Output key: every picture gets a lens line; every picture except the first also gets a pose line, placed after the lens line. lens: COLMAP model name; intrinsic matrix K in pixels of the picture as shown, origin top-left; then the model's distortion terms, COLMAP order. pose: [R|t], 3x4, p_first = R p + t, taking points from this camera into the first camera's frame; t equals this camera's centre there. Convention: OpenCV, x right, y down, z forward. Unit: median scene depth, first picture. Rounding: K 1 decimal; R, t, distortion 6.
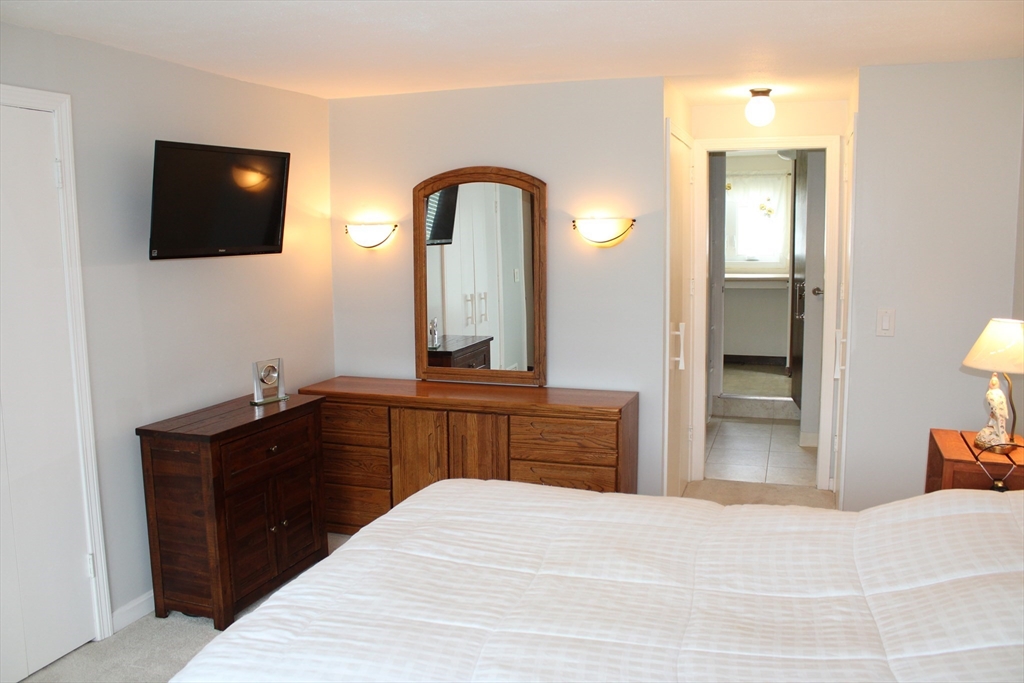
lens RADIAL K [[864.6, 0, 512.0], [0, 864.6, 341.5], [0, 0, 1]] dist [-0.175595, 0.167831]
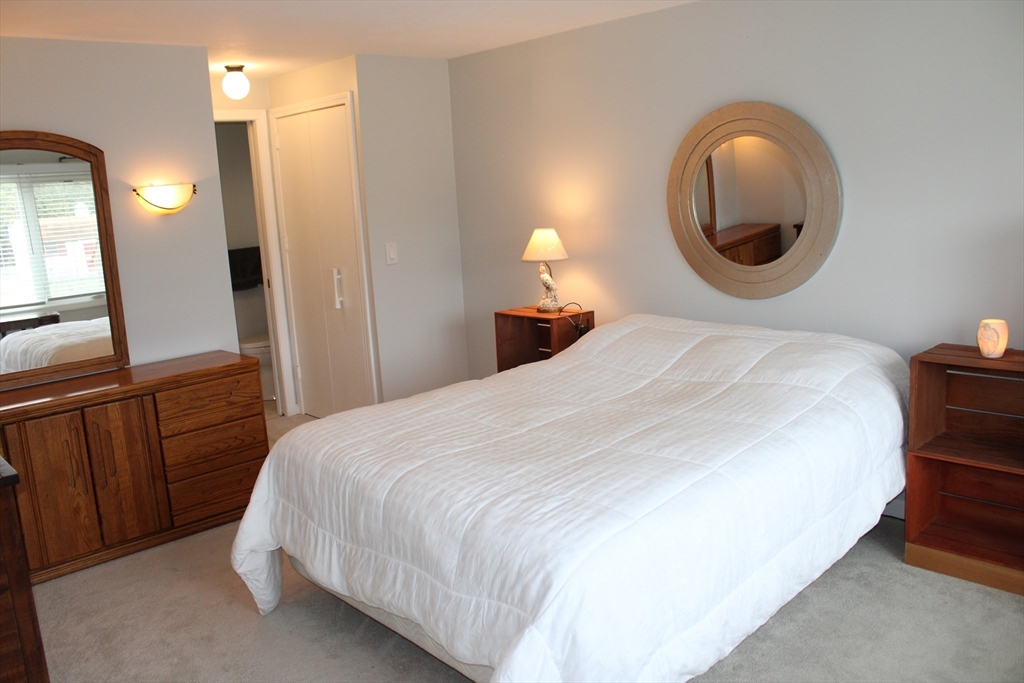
lens RADIAL K [[864.6, 0, 512.0], [0, 864.6, 341.5], [0, 0, 1]] dist [-0.175595, 0.167831]
pose [[0.445798, -0.179516, 0.876948, -1.019626], [0.168259, 0.979026, 0.114877, -0.017132], [-0.879177, 0.096343, 0.466654, 0.353744]]
